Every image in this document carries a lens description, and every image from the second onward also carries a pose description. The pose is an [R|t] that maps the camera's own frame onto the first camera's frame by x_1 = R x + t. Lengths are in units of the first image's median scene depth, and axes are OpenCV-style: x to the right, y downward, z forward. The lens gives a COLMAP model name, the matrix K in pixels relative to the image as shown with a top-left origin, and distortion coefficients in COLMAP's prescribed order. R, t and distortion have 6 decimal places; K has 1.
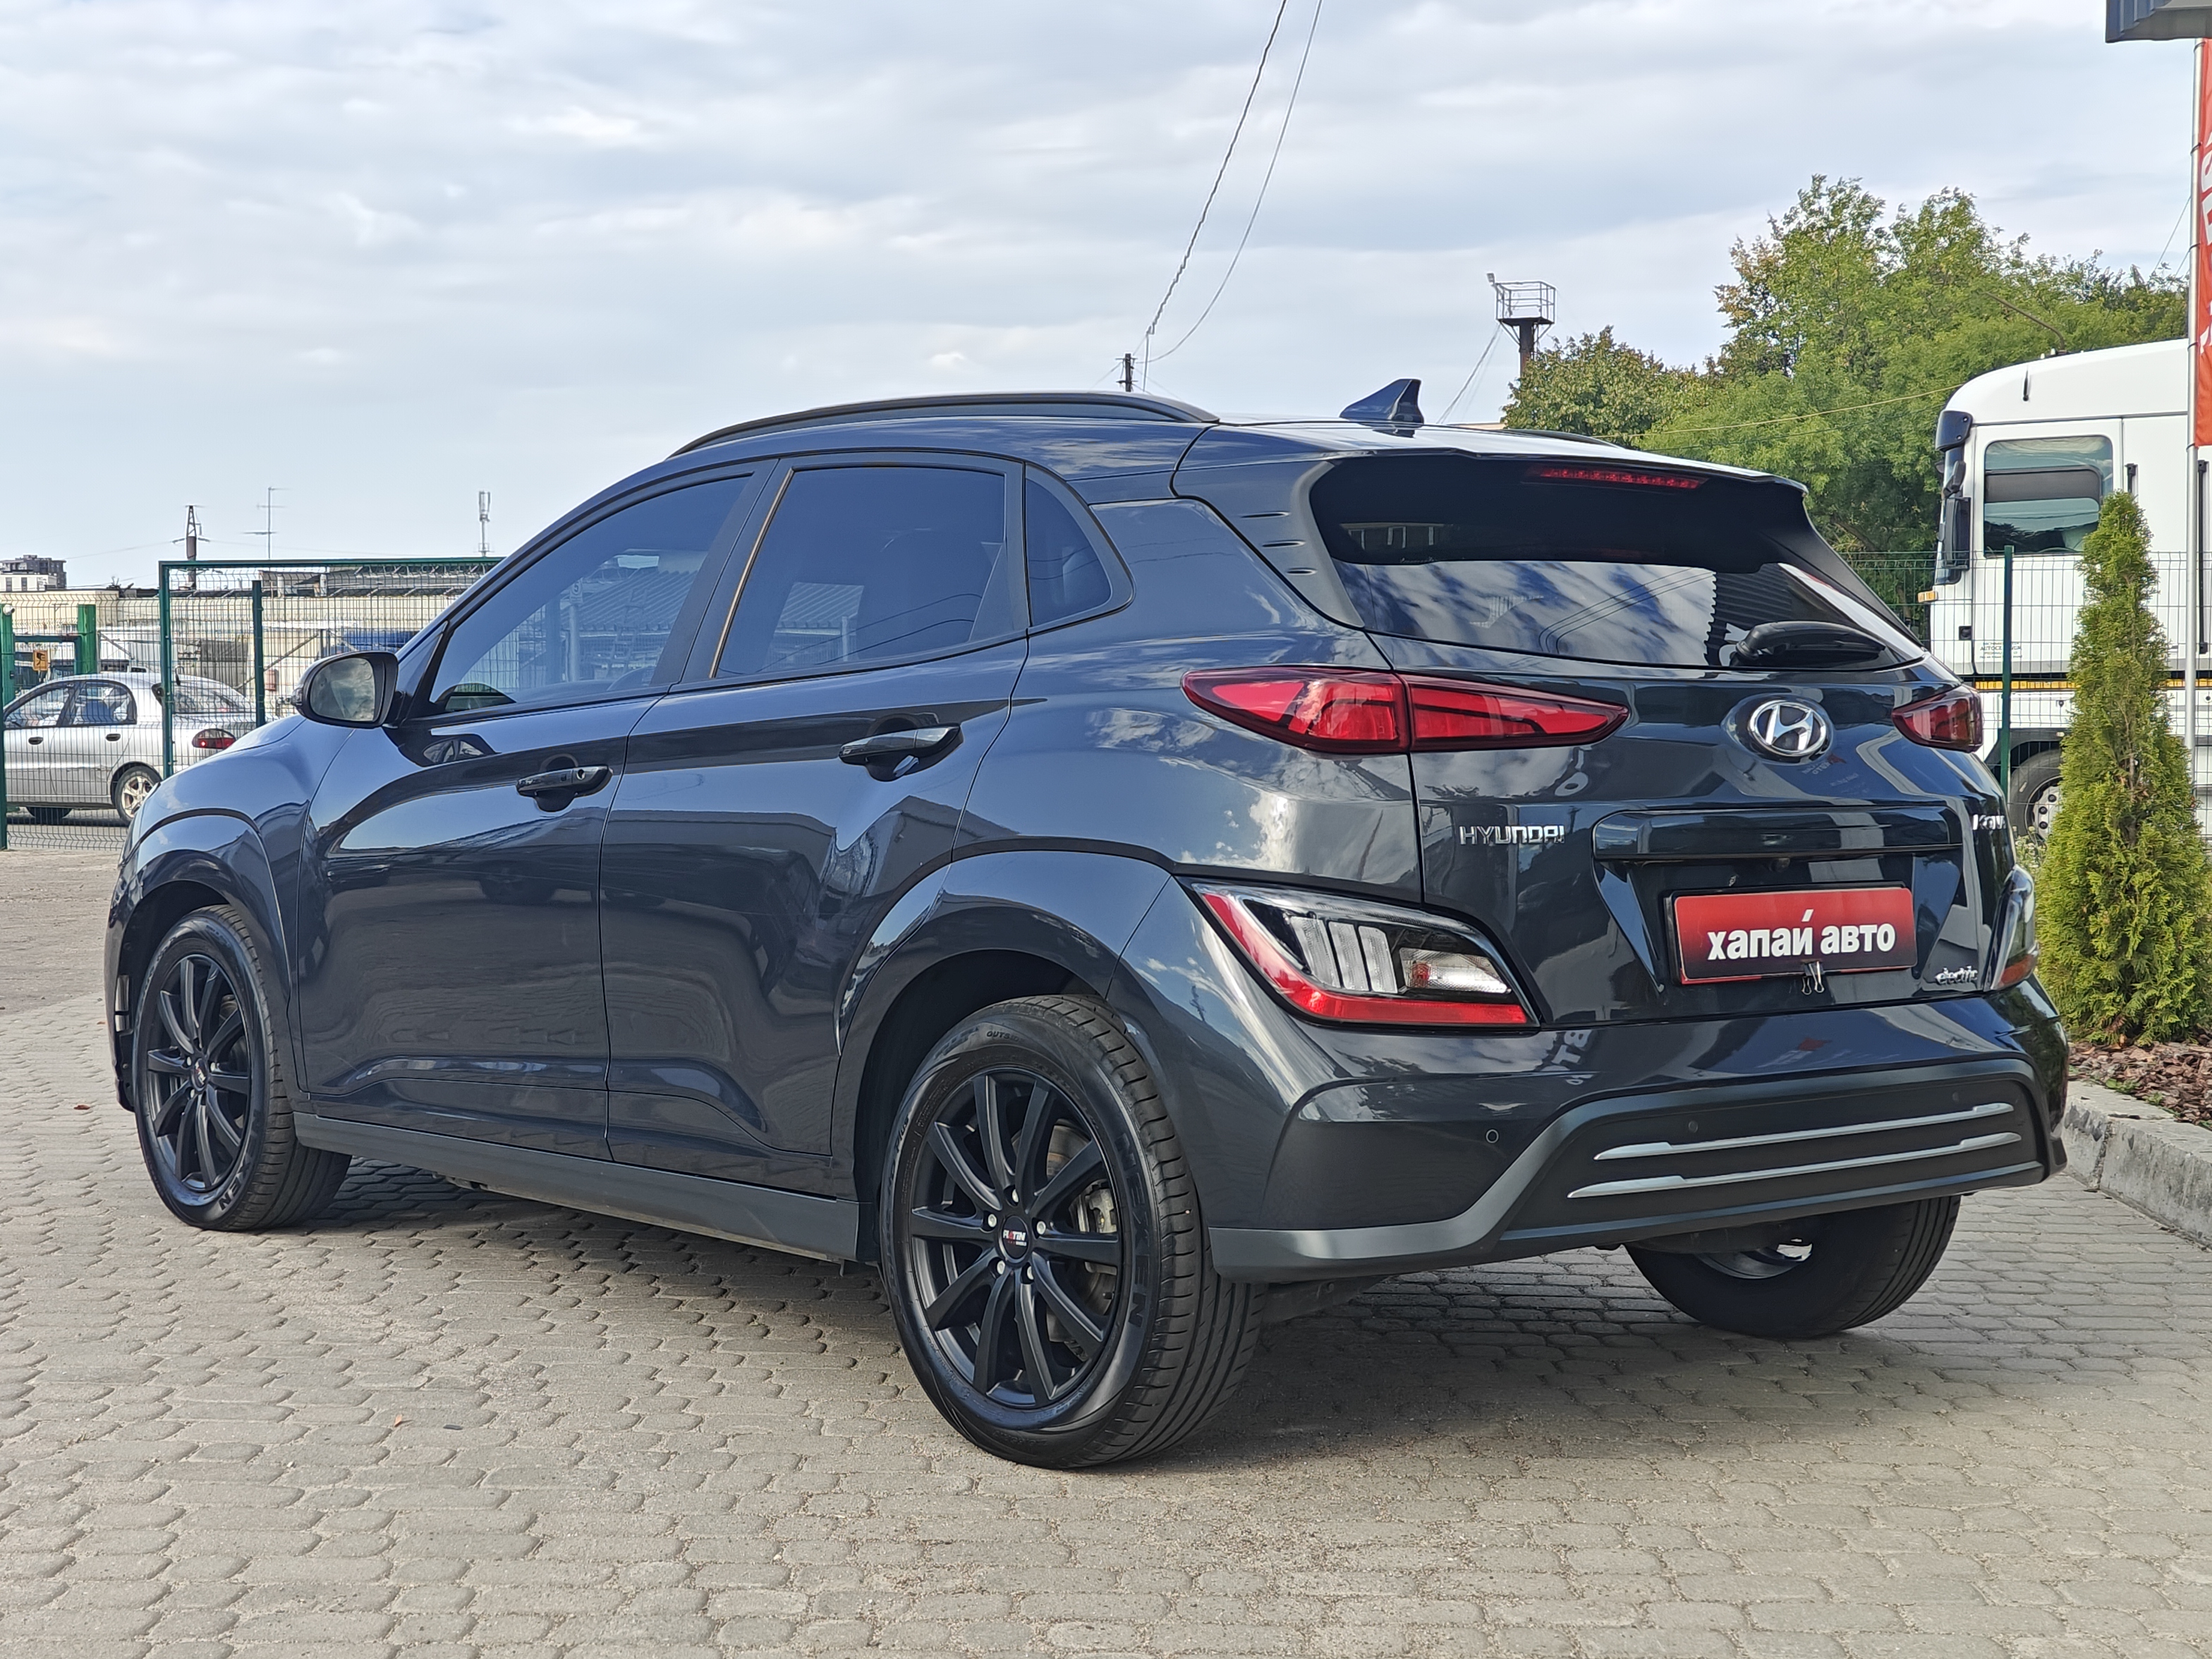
lens RADIAL K [[3129.6, 0, 1106.0], [0, 3129.6, 829.5], [0, 0, 1]] dist [-0.019714, -0.128769]
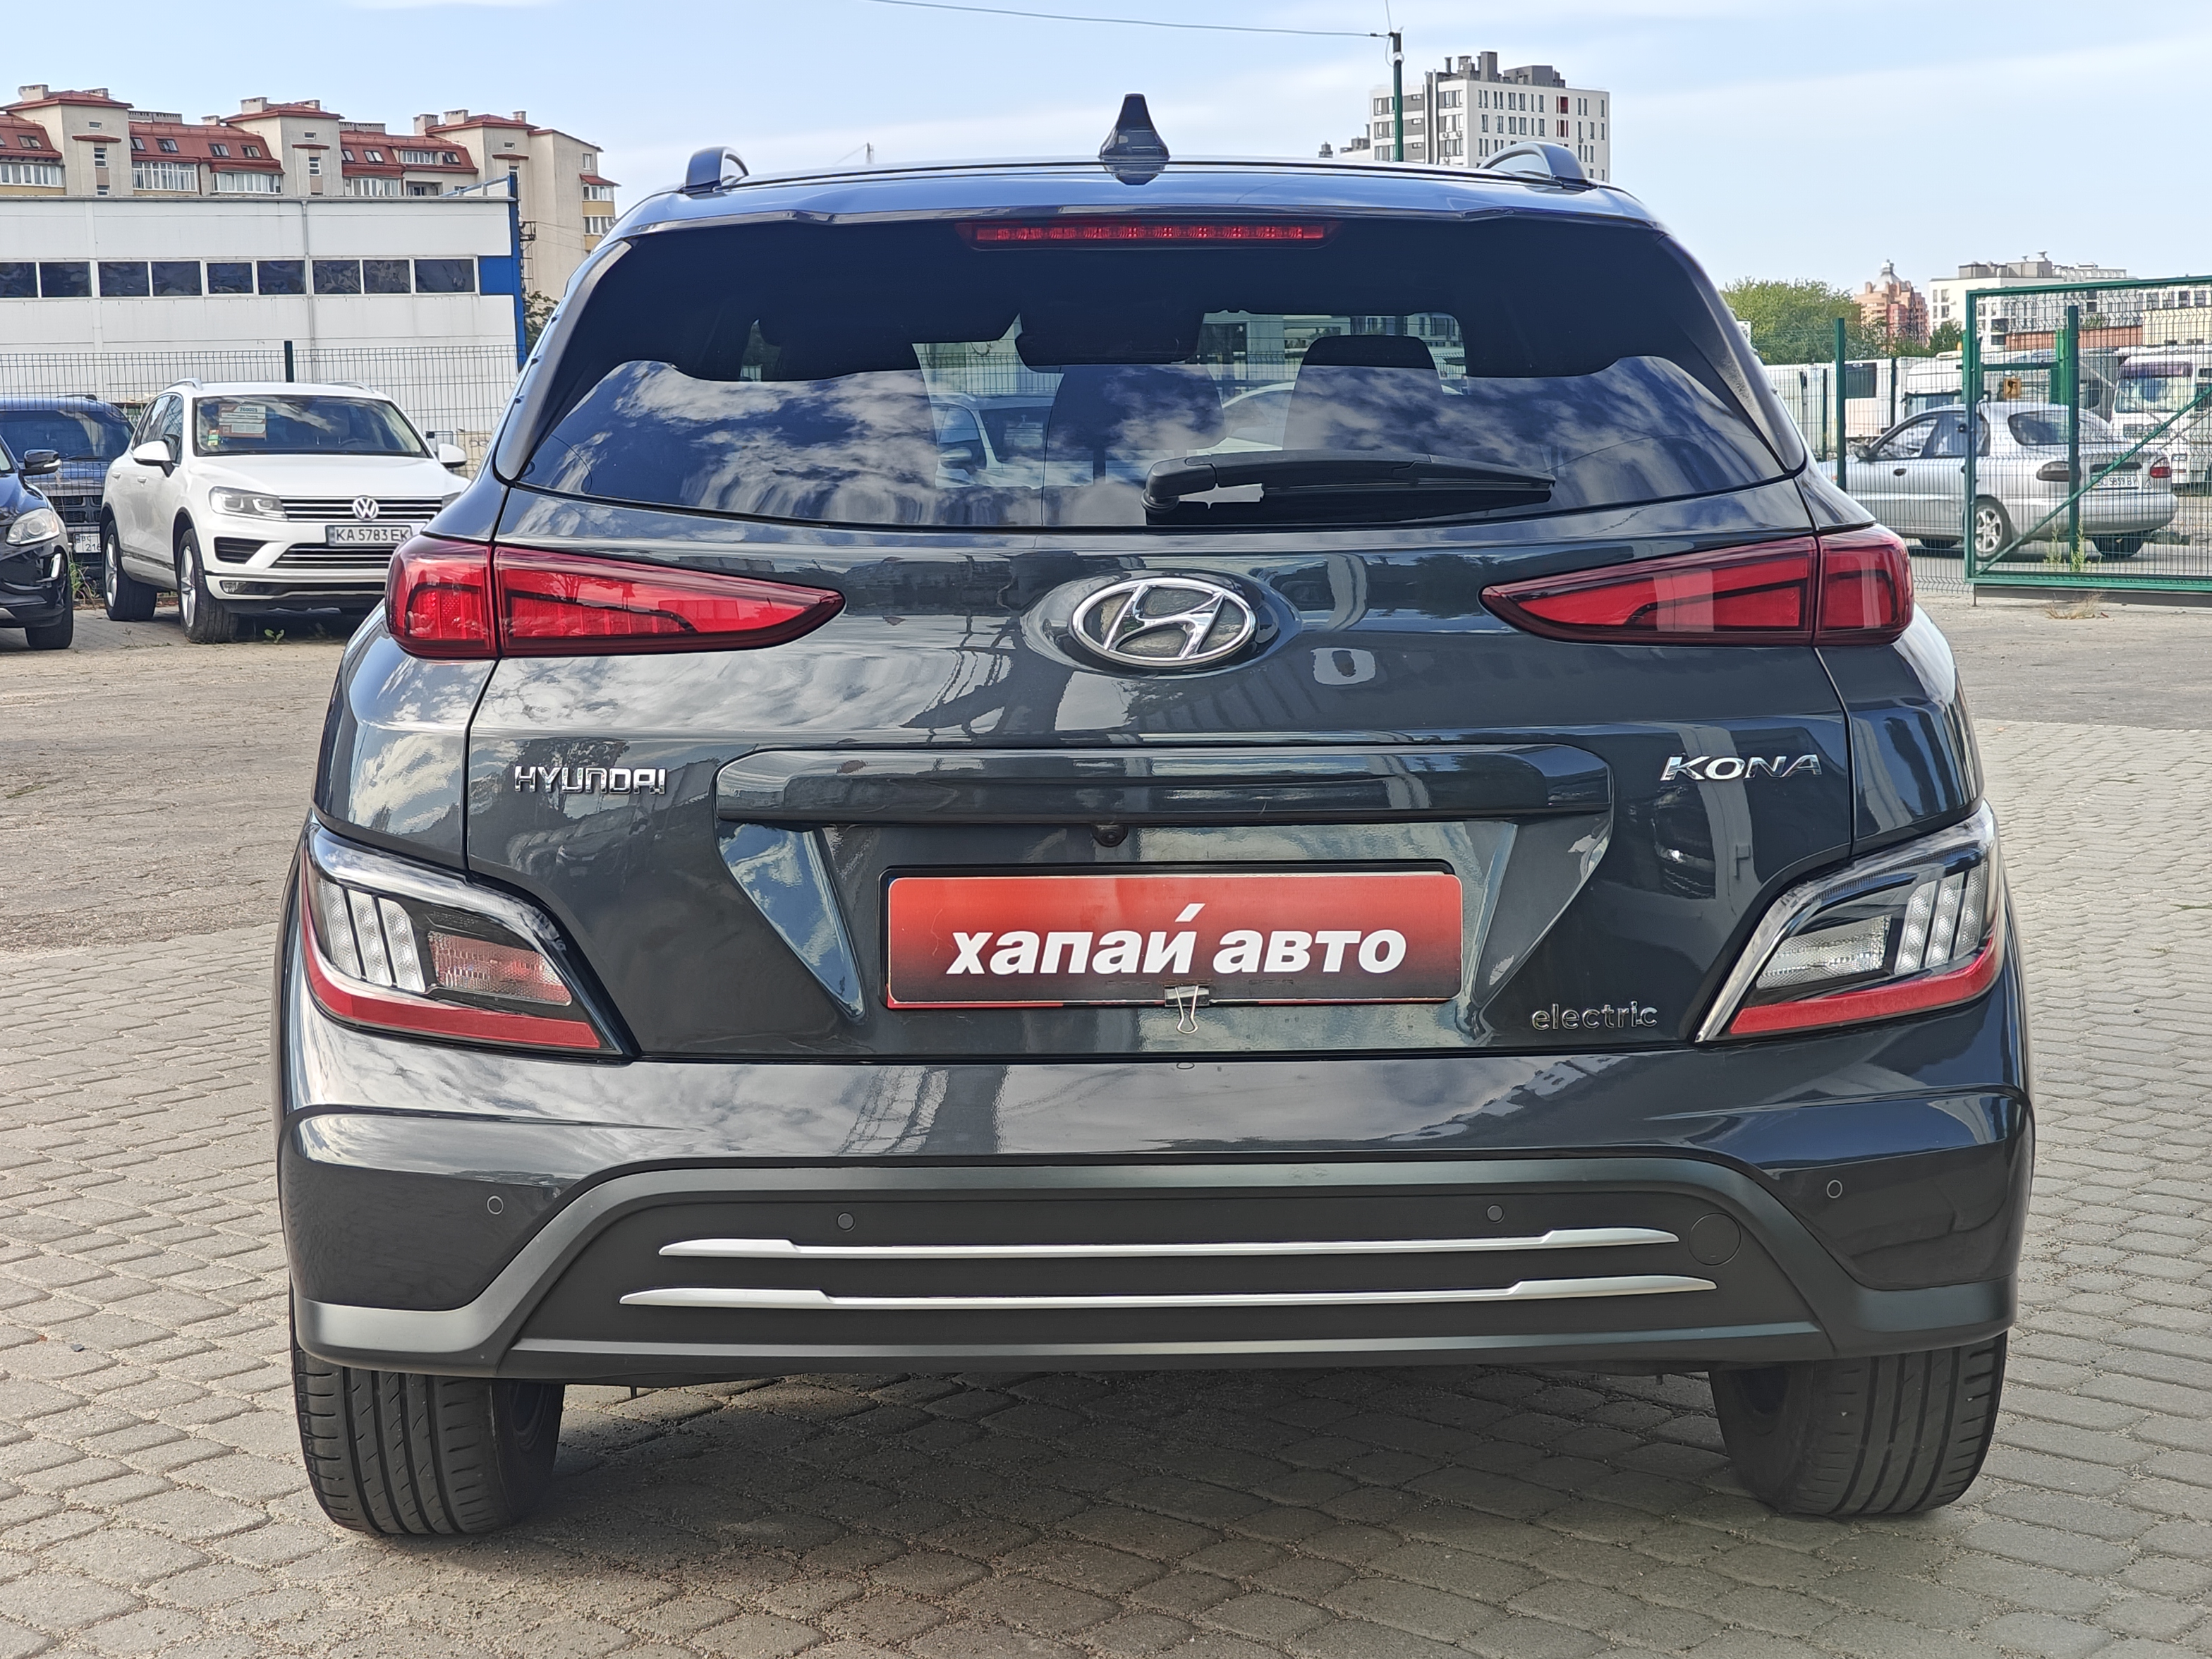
lens RADIAL K [[3129.6, 0, 1106.0], [0, 3129.6, 829.5], [0, 0, 1]] dist [-0.019714, -0.128769]
pose [[0.801796, 0.062792, -0.594289, 0.602828], [-0.009570, 0.995686, 0.092292, -0.049936], [0.597521, -0.068313, 0.798938, 0.479004]]
